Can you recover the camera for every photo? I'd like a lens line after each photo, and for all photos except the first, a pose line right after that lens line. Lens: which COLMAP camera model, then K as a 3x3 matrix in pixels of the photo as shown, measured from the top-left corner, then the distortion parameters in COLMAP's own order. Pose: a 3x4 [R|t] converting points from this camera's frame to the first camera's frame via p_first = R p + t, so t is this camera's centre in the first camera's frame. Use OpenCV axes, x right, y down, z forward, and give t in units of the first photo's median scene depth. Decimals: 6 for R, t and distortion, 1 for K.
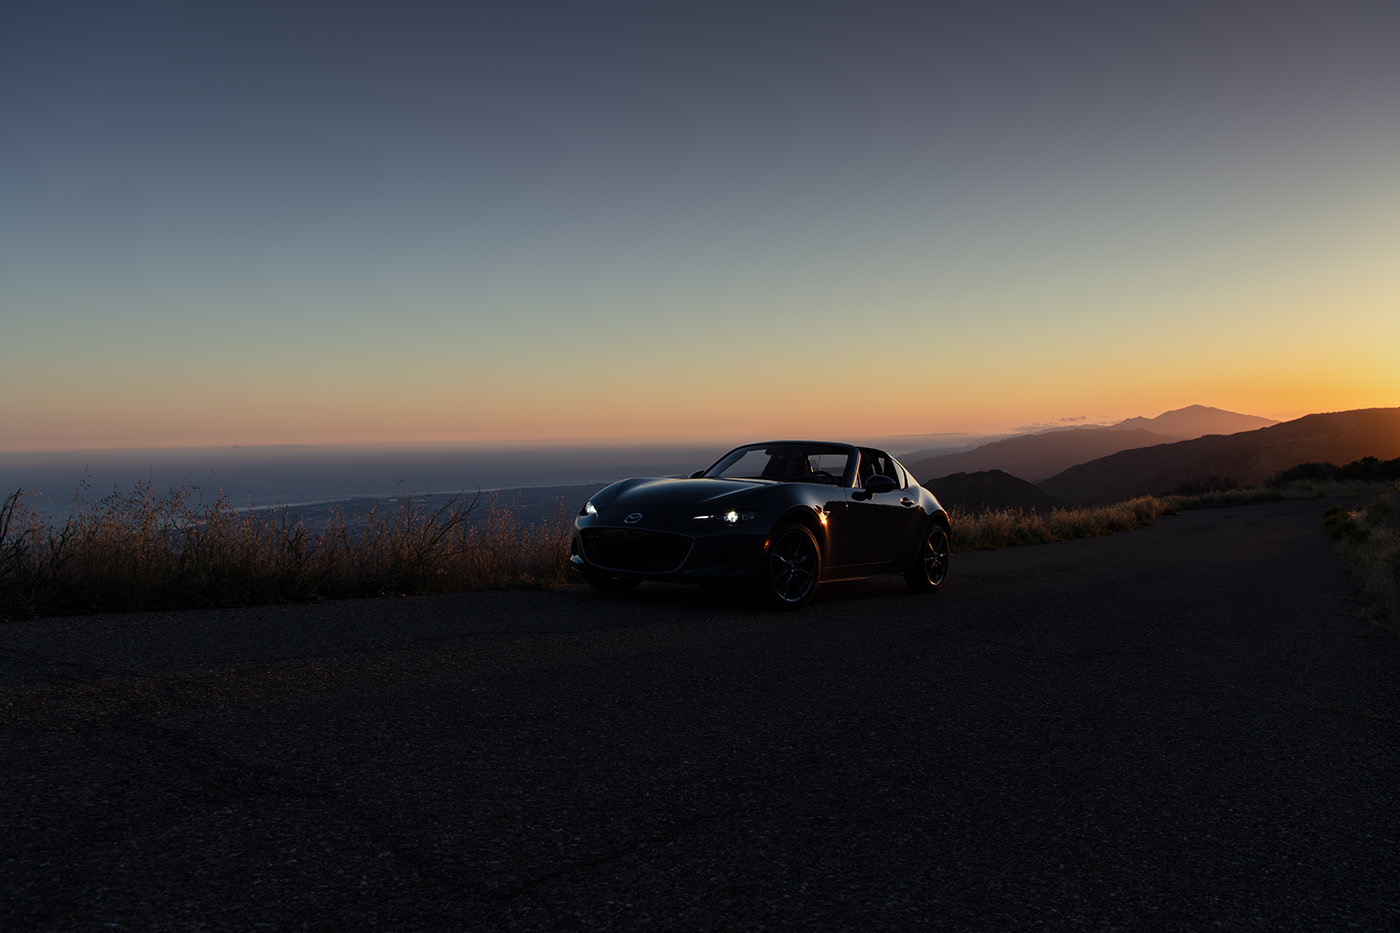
lens RADIAL K [[1057.8, 0, 700.0], [0, 1057.8, 466.5], [0, 0, 1]] dist [-0.003072, -0.001175]
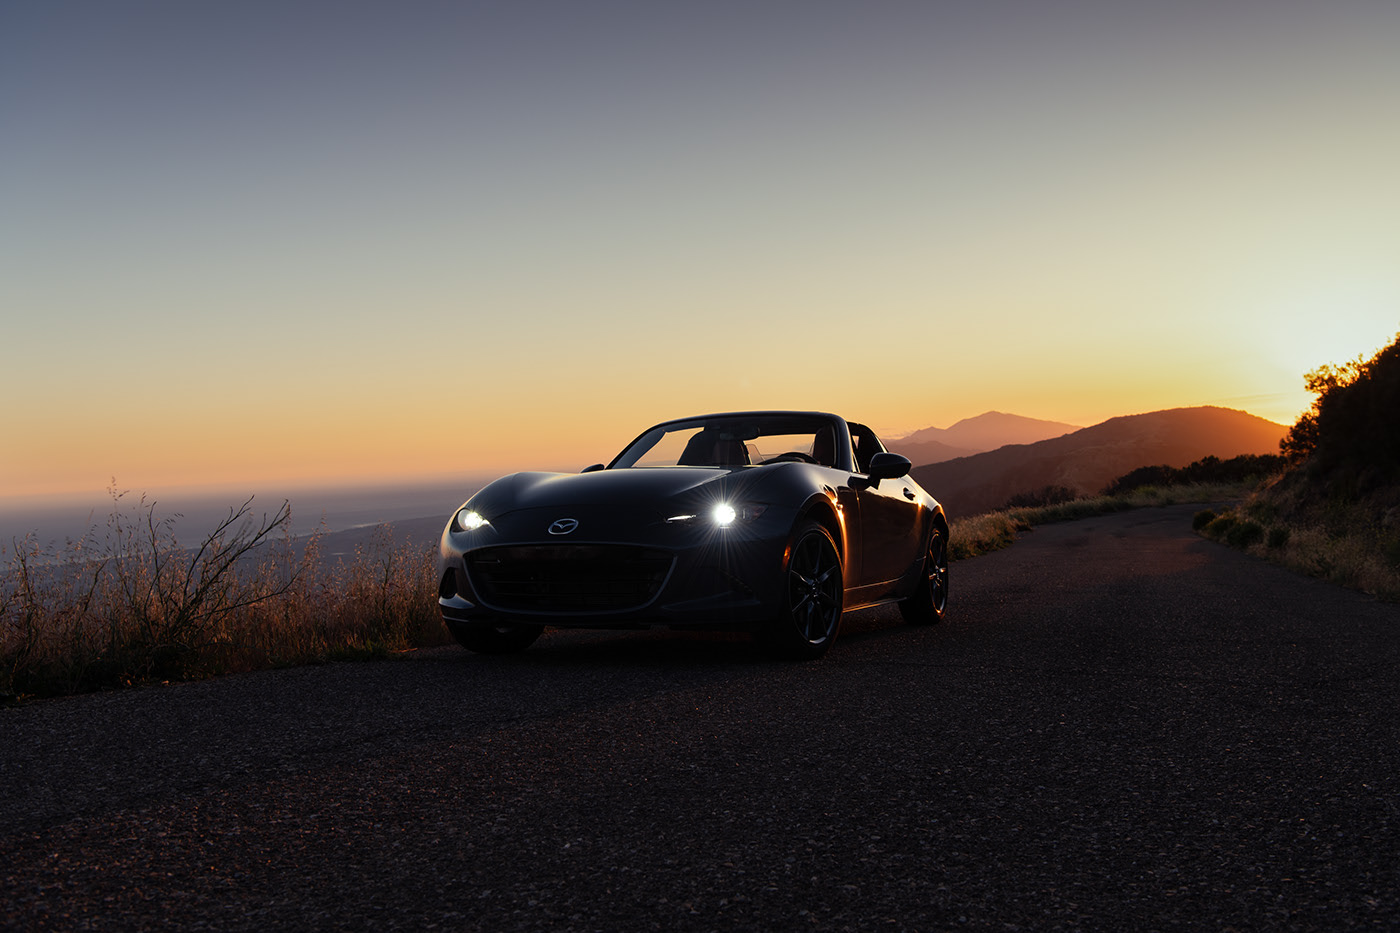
lens RADIAL K [[1272.0, 0, 700.0], [0, 1272.0, 466.5], [0, 0, 1]] dist [0.007095, 0.002301]
pose [[0.965860, -0.036329, 0.256505, -0.054876], [0.045549, 0.998509, -0.030092, 0.012520], [-0.255030, 0.040748, 0.966074, 0.083171]]
